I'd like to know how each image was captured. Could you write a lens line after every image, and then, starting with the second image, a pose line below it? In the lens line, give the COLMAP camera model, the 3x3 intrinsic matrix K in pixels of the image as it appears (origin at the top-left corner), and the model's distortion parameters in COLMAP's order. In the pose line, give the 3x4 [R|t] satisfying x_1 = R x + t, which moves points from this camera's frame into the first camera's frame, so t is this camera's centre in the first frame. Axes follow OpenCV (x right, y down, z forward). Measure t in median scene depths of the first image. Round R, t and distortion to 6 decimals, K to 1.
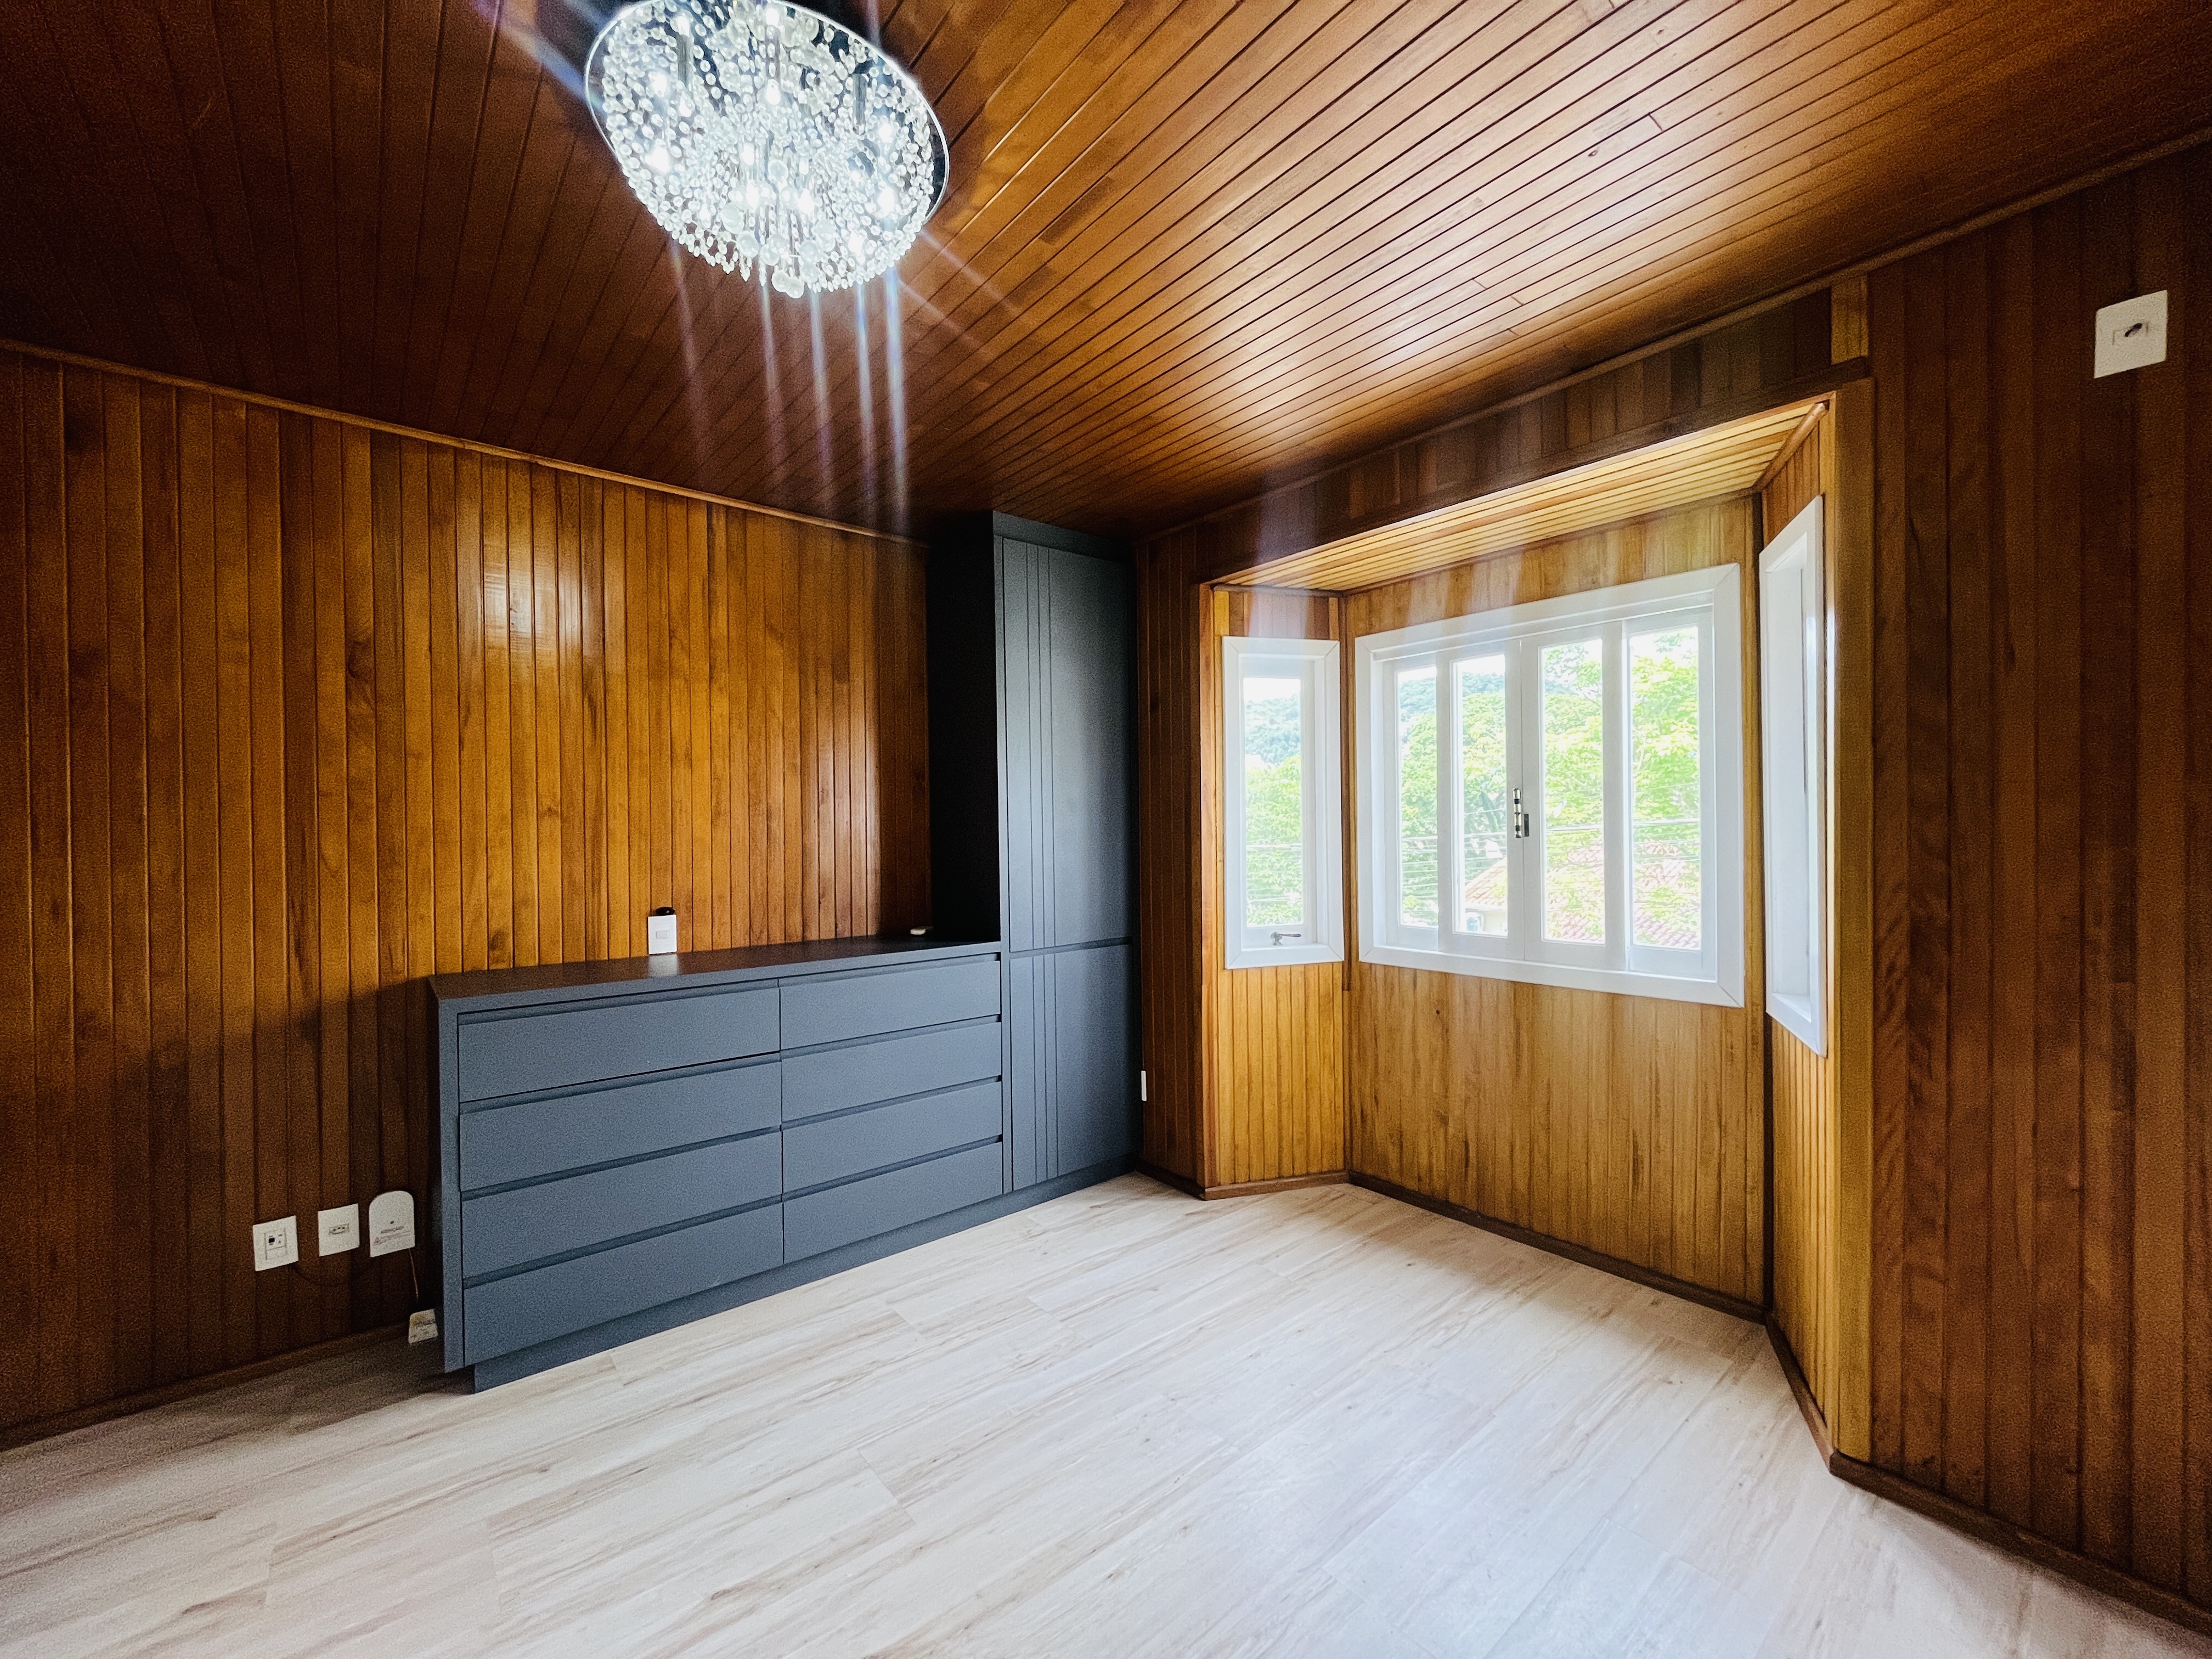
lens RADIAL K [[898.3, 0, 1103.9], [0, 898.3, 829.8], [0, 0, 1]] dist [-0.002883, 0.000148]
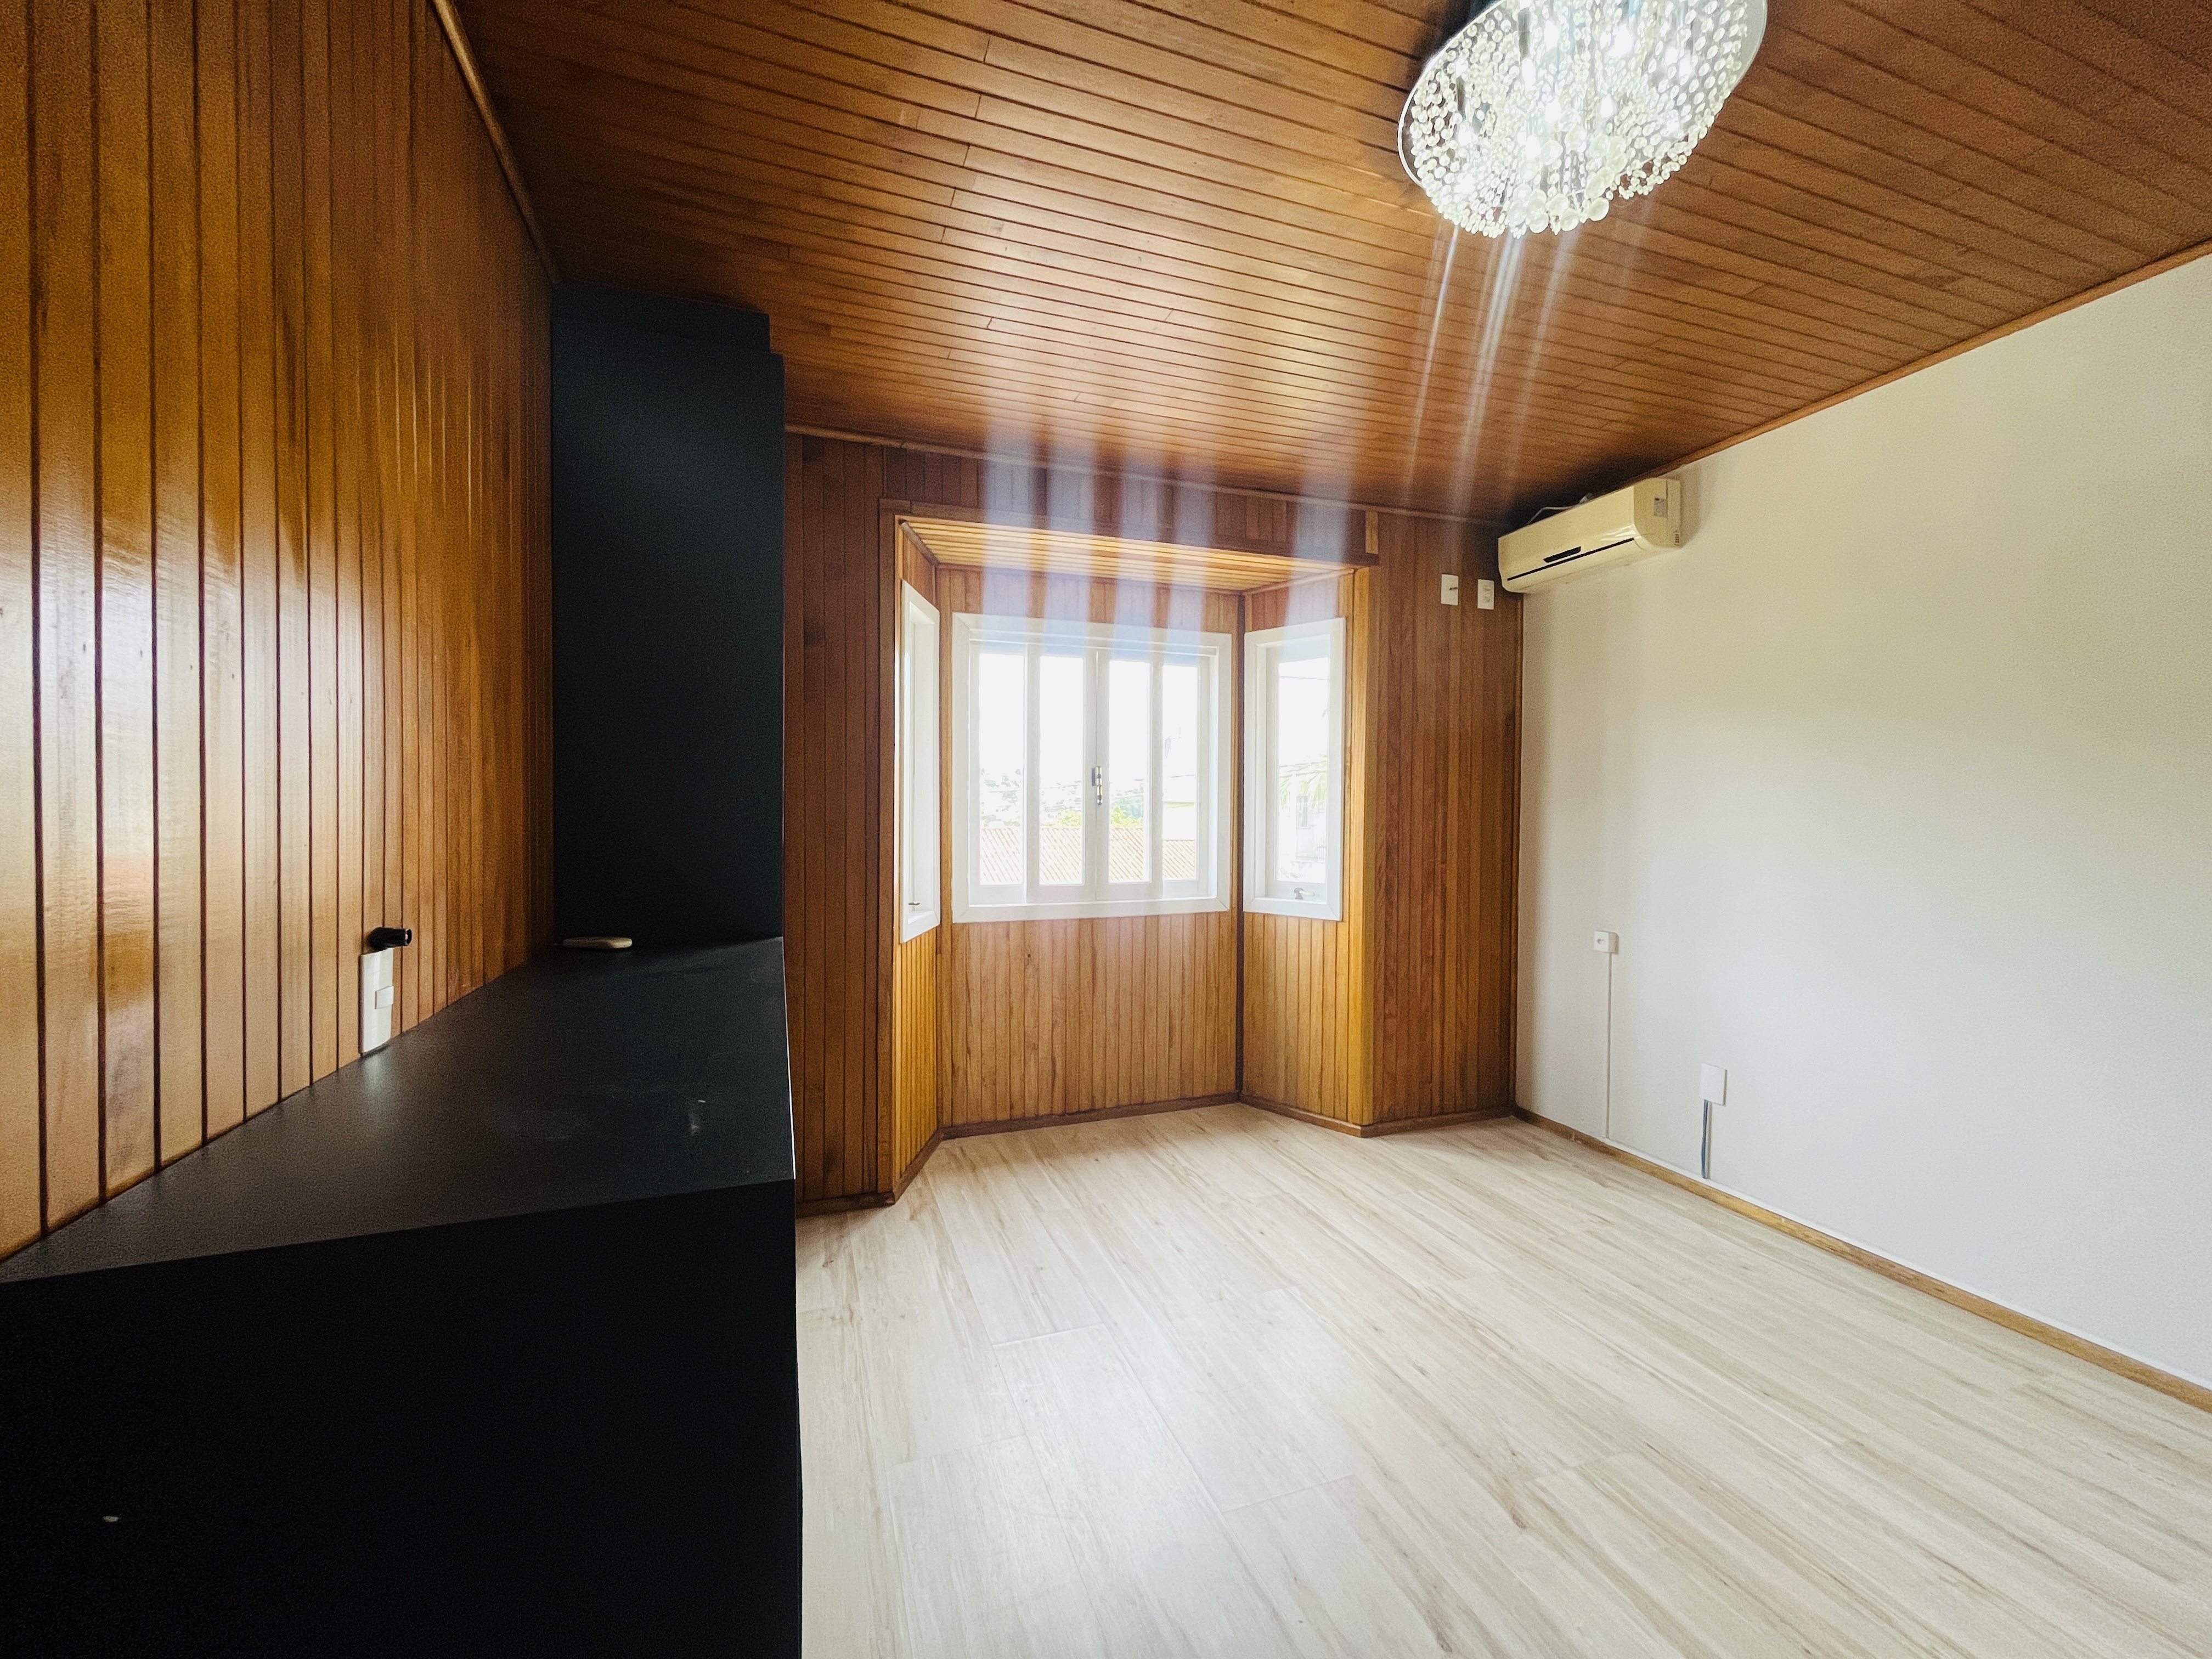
lens RADIAL K [[898.3, 0, 1102.3], [0, 898.3, 828.9], [0, 0, 1]] dist [-0.002883, 0.000148]
pose [[0.338730, -0.001244, 0.940883, -0.802417], [-0.000203, 0.999999, 0.001395, 0.044056], [-0.940883, -0.000664, 0.338730, 0.607744]]
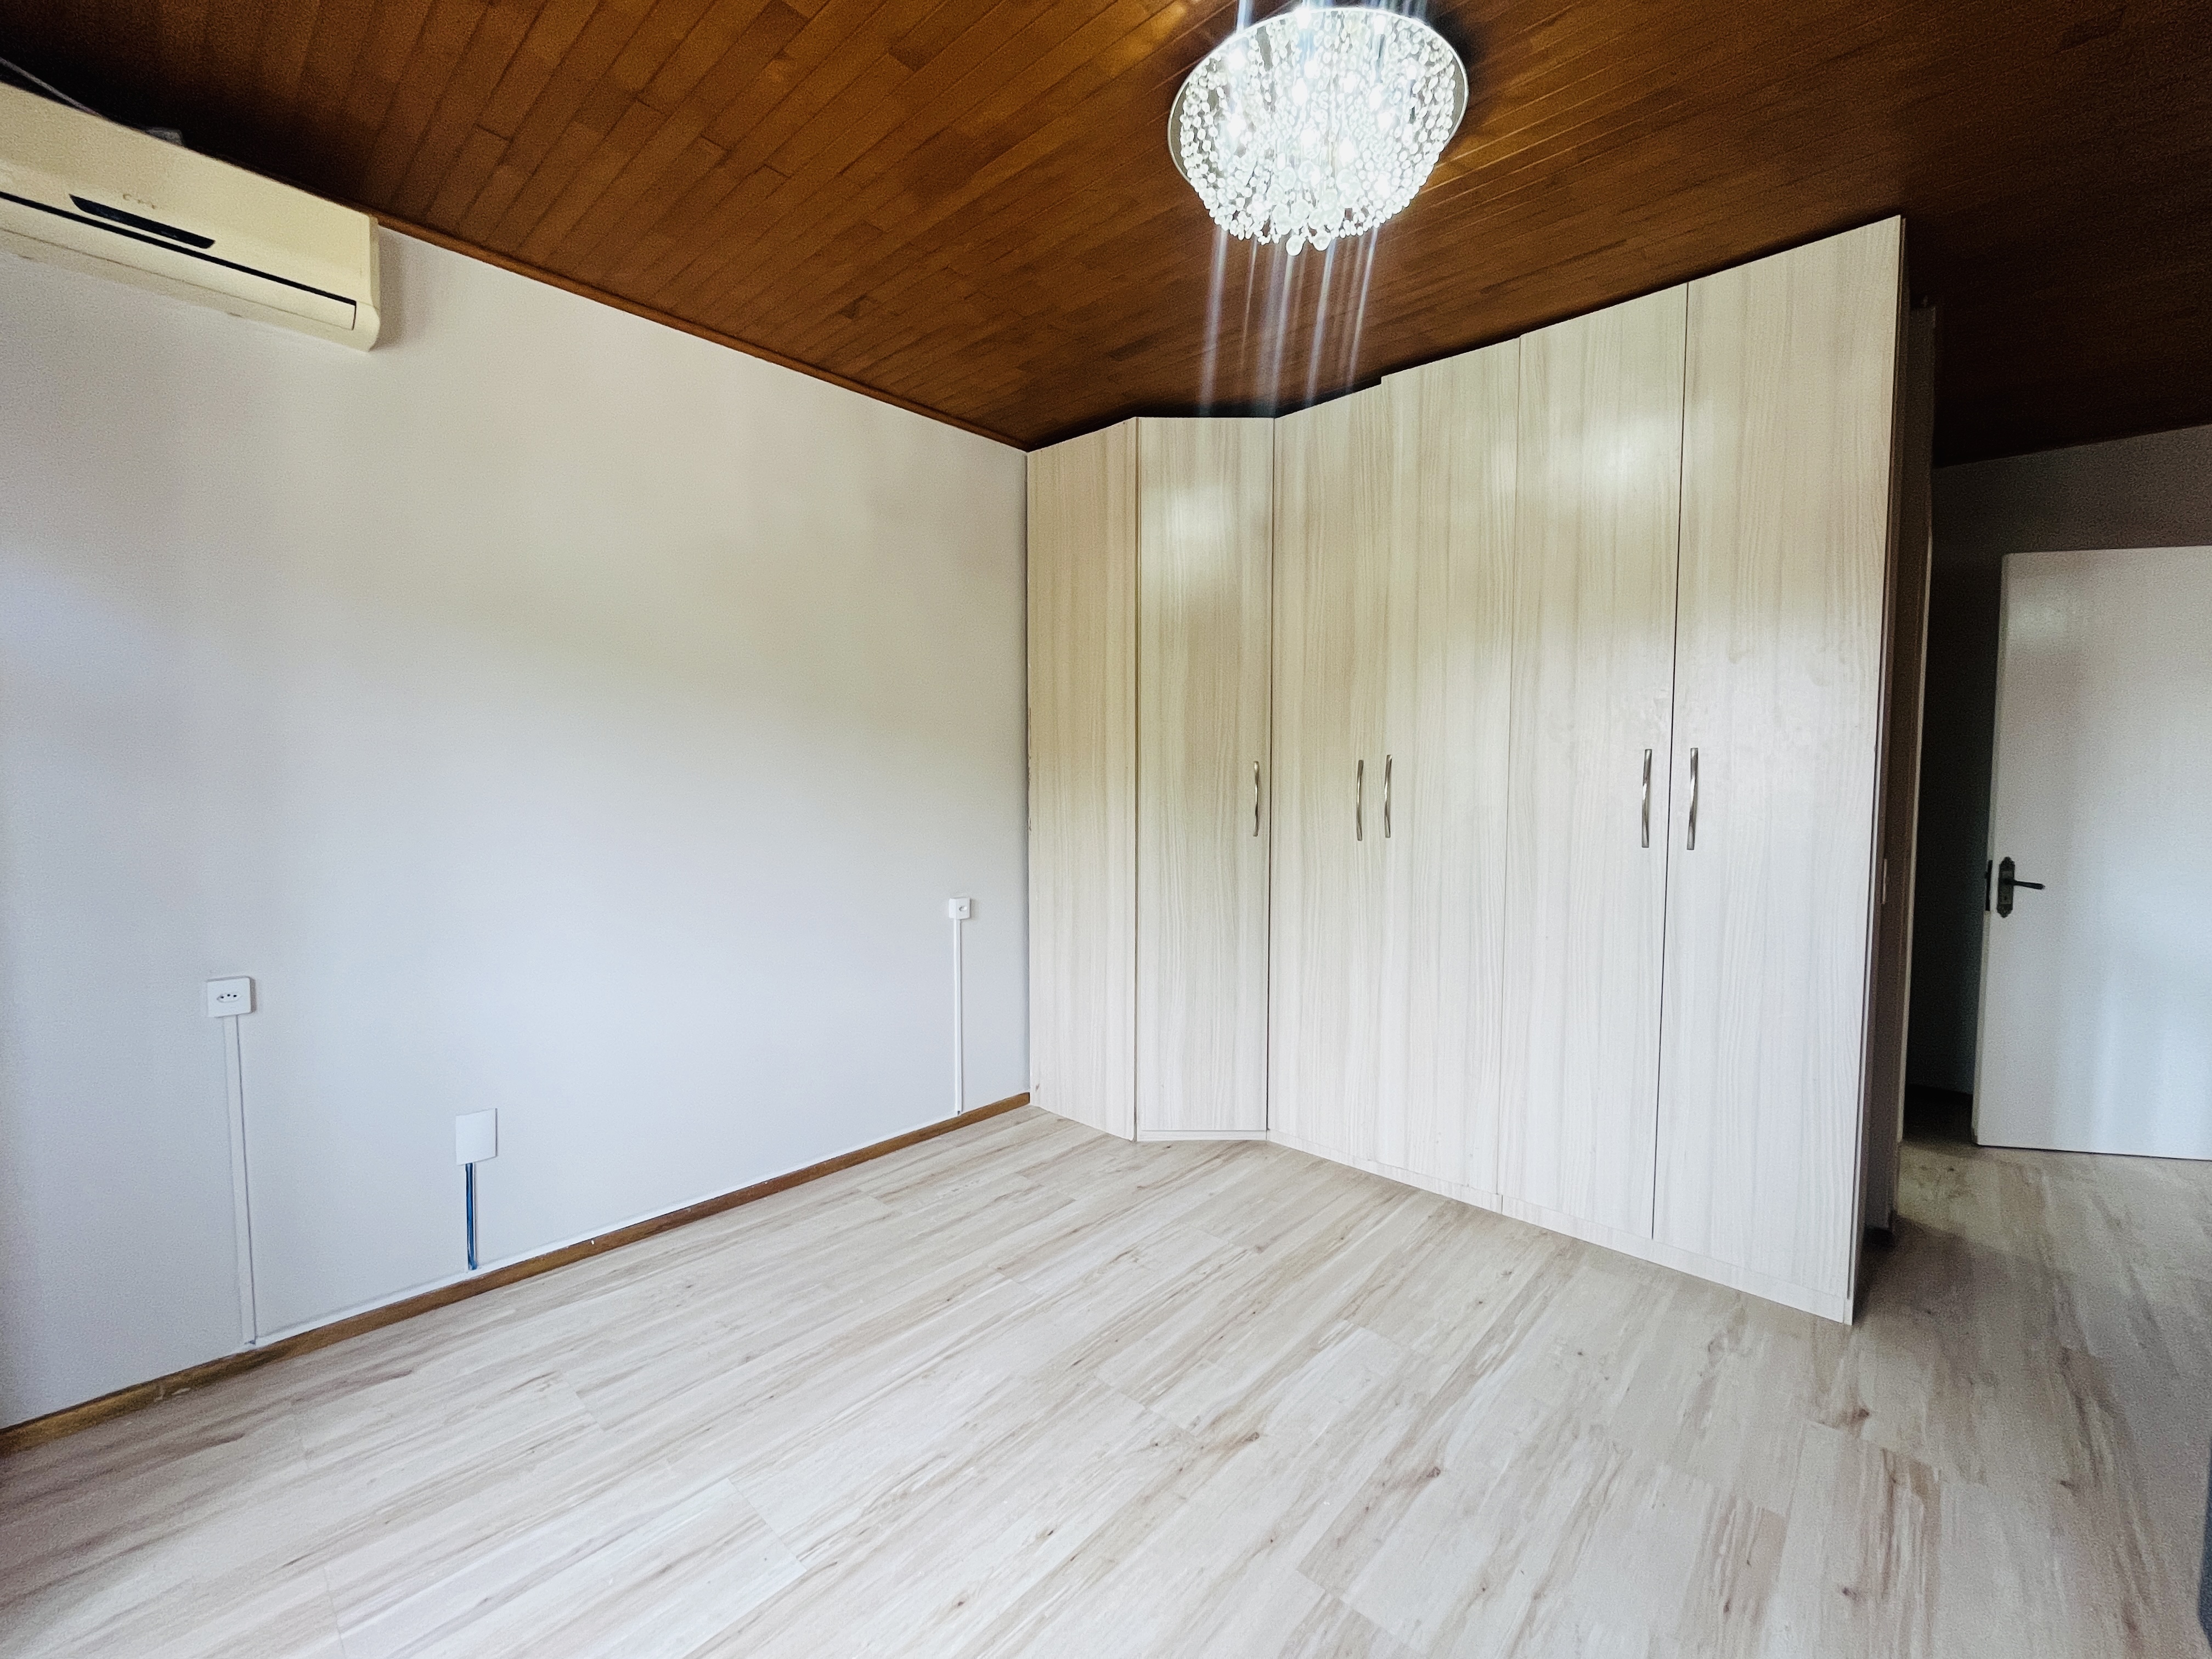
lens RADIAL K [[898.3, 0, 1107.9], [0, 898.3, 826.4], [0, 0, 1]] dist [-0.002883, 0.000148]
pose [[-0.989530, 0.014008, -0.143646, 0.043904], [0.005522, 0.998224, 0.059312, 0.036251], [0.144222, 0.057898, -0.987850, 1.139439]]
